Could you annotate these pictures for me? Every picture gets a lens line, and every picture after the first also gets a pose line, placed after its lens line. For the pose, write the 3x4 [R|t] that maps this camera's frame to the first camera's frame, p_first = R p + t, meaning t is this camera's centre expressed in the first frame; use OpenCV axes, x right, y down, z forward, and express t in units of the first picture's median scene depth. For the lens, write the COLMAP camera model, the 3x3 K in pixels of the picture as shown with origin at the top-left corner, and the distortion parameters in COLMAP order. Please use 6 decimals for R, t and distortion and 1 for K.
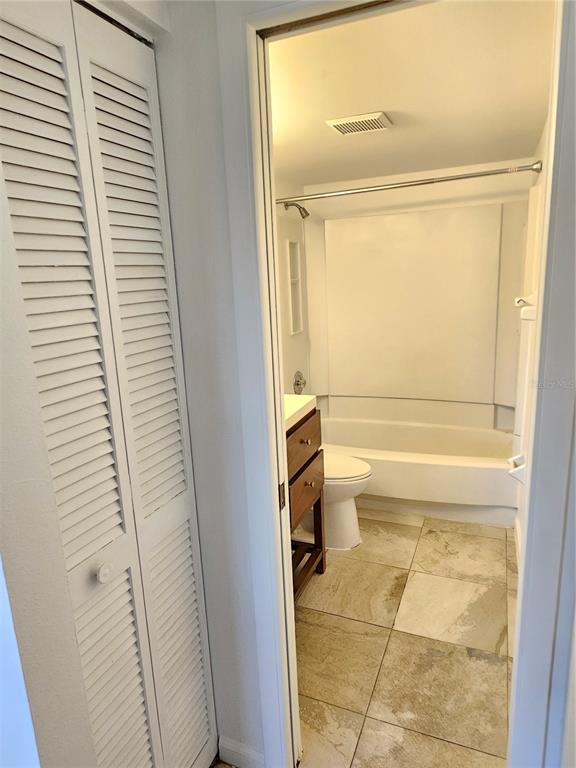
lens RADIAL K [[494.9, 0, 283.3], [0, 494.9, 384.8], [0, 0, 1]] dist [0.006761, -0.000493]
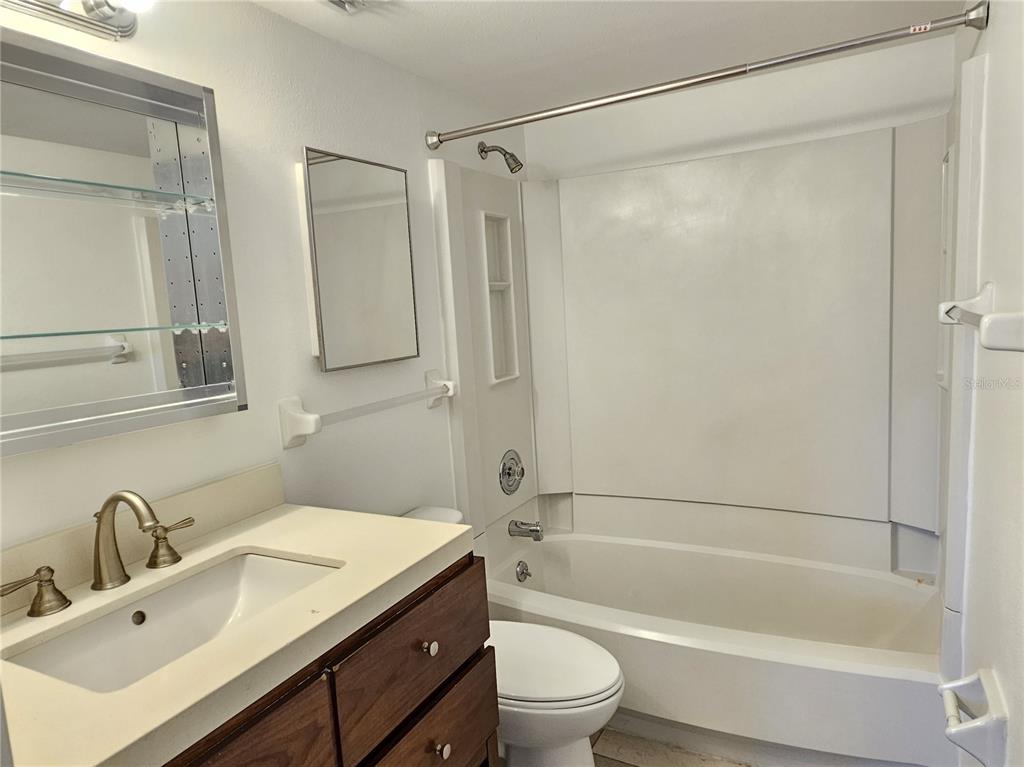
lens RADIAL K [[659.8, 0, 517.7], [0, 659.8, 384.5], [0, 0, 1]] dist [0.006761, -0.000493]
pose [[0.995574, 0.003326, -0.093919, 0.115665], [-0.012115, 0.995577, -0.093165, -0.034422], [0.093194, 0.093891, 0.991211, 0.297233]]
